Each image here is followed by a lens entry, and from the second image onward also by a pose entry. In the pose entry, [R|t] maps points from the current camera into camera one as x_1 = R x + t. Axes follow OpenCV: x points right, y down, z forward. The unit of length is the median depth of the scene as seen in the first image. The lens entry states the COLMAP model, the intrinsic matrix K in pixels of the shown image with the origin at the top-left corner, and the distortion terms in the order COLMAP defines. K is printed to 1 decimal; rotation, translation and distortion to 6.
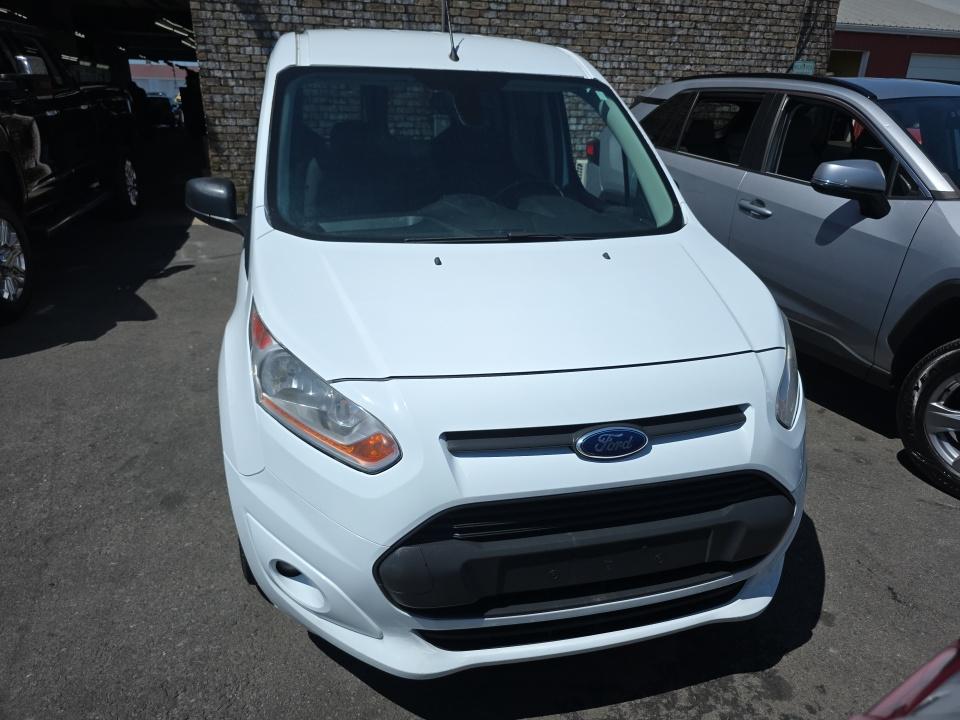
lens RADIAL K [[654.7, 0, 475.7], [0, 654.7, 363.0], [0, 0, 1]] dist [0.028402, -0.025281]
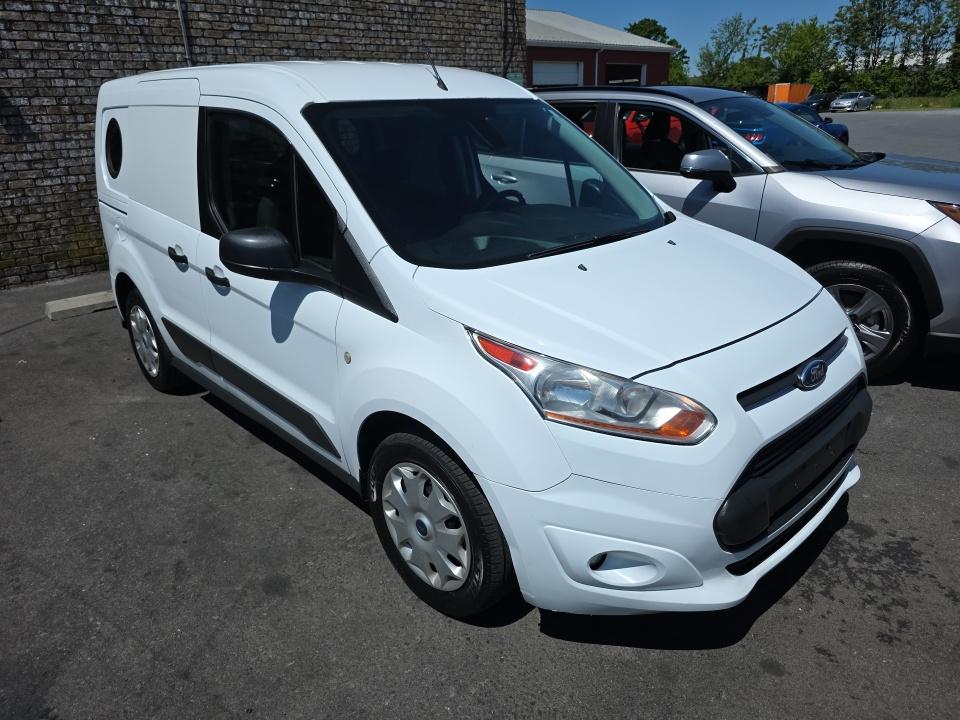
lens RADIAL K [[654.7, 0, 477.3], [0, 654.7, 357.5], [0, 0, 1]] dist [0.028402, -0.025281]
pose [[0.878083, -0.219888, 0.424994, -0.189718], [0.229523, 0.972867, 0.029134, -0.020709], [-0.419868, 0.071964, 0.904727, 0.017456]]
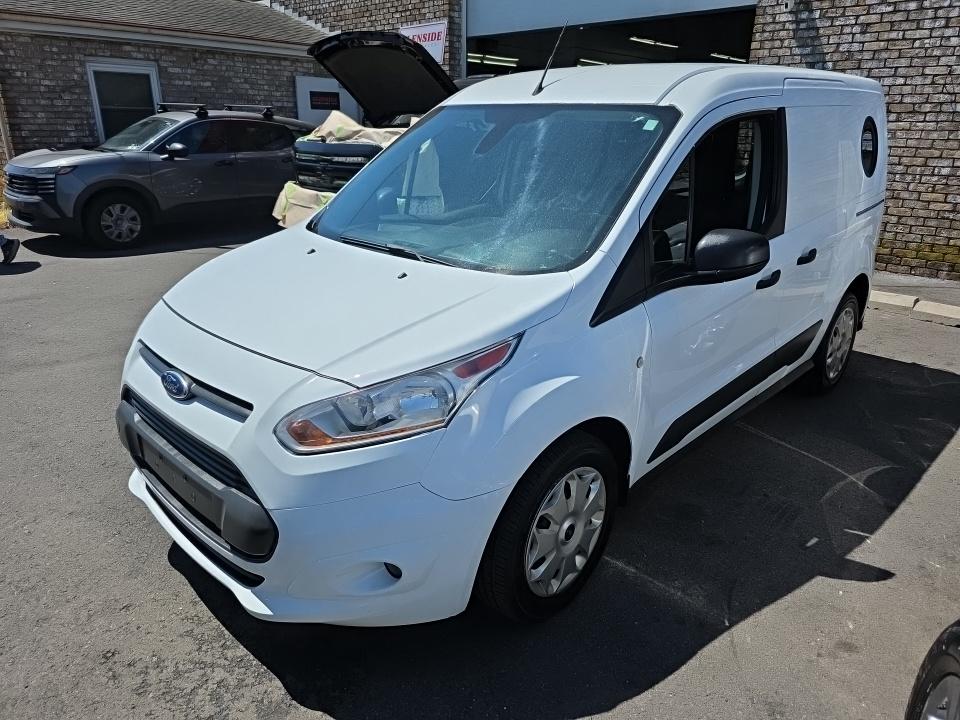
lens RADIAL K [[654.7, 0, 480.7], [0, 654.7, 360.7], [0, 0, 1]] dist [0.028402, -0.025281]
pose [[0.515689, 0.274765, -0.811523, 0.319903], [-0.316385, 0.941306, 0.117657, -0.054397], [0.796219, 0.196079, 0.572353, 0.146039]]
